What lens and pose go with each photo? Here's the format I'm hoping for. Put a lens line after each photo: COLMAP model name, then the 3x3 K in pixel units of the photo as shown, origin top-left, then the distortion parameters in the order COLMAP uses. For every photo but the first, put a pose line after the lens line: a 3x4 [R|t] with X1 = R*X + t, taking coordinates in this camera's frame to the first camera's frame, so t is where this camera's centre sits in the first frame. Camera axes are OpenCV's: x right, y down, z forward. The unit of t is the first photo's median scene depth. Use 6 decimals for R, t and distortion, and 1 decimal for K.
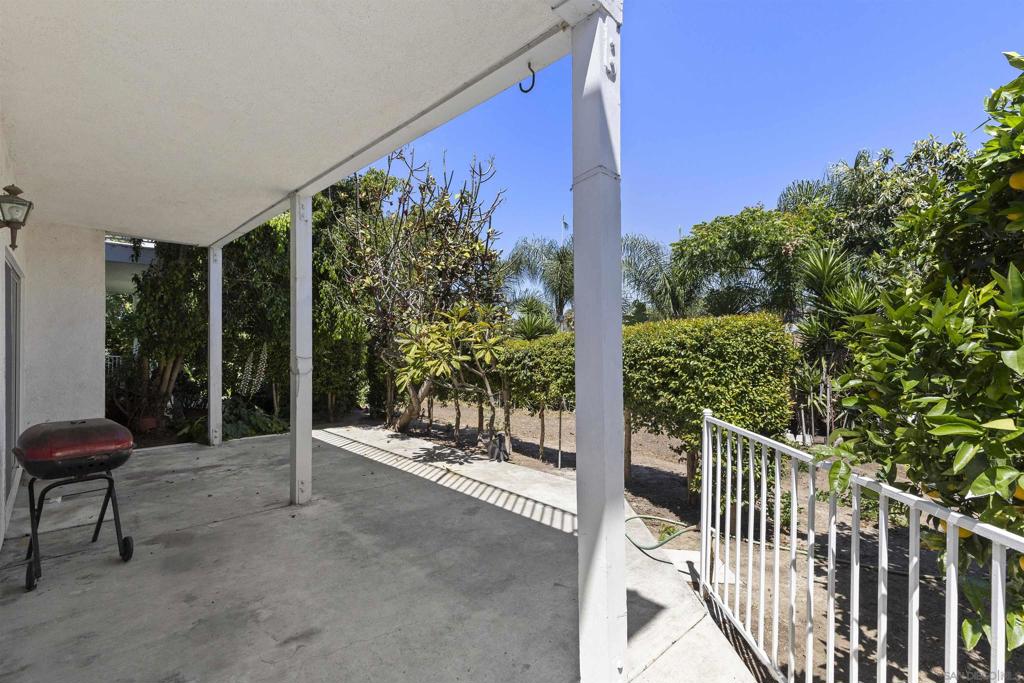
lens RADIAL K [[459.2, 0, 518.1], [0, 459.2, 341.4], [0, 0, 1]] dist [0.002913, -0.000097]
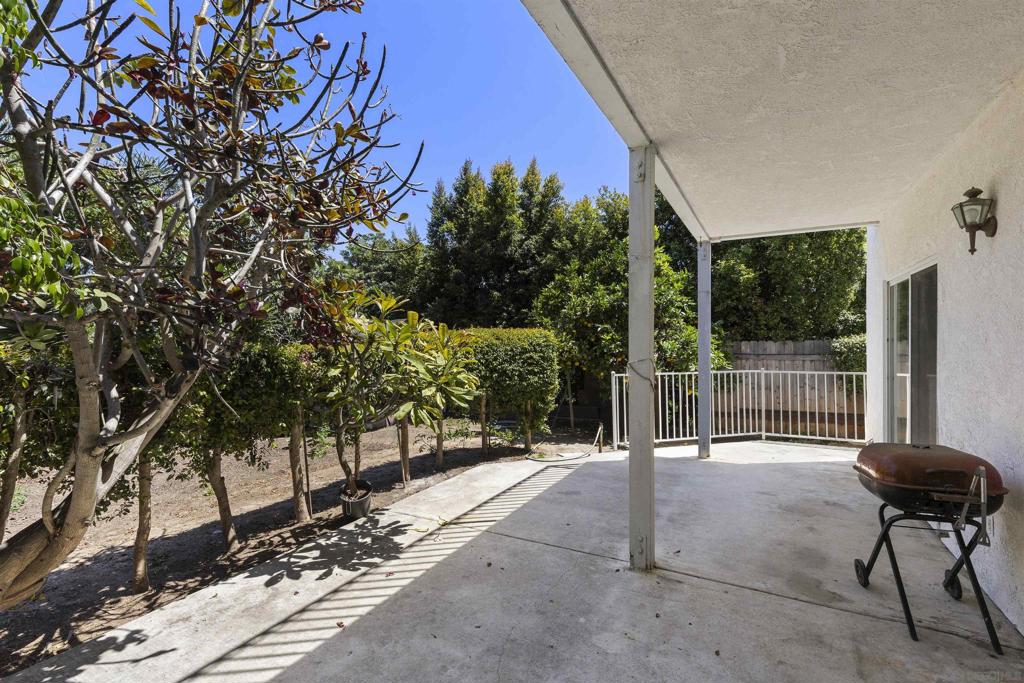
lens RADIAL K [[459.2, 0, 518.1], [0, 459.2, 341.4], [0, 0, 1]] dist [0.002913, -0.000097]
pose [[-0.282312, -0.001190, 0.959322, -0.967235], [0.002410, 0.999995, 0.001949, -0.010155], [-0.959320, 0.002862, -0.282308, 1.205059]]
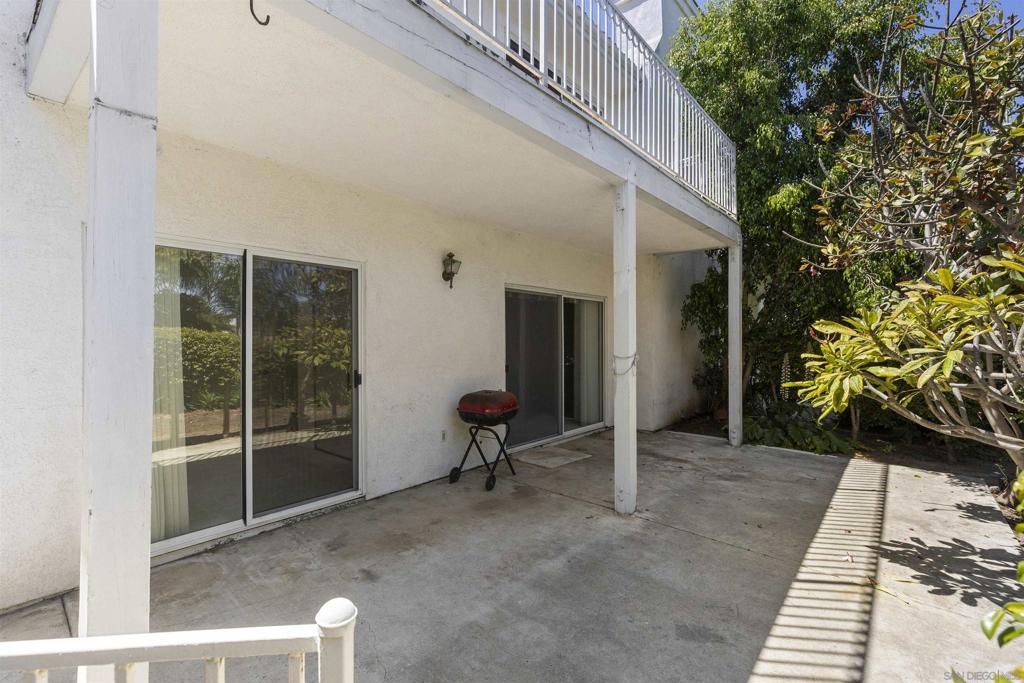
lens RADIAL K [[459.2, 0, 518.1], [0, 459.2, 341.4], [0, 0, 1]] dist [0.002913, -0.000097]
pose [[0.076076, 0.000258, -0.997102, 0.379797], [0.004342, 0.999990, 0.000590, 0.001050], [0.997093, -0.004374, 0.076074, 0.612072]]
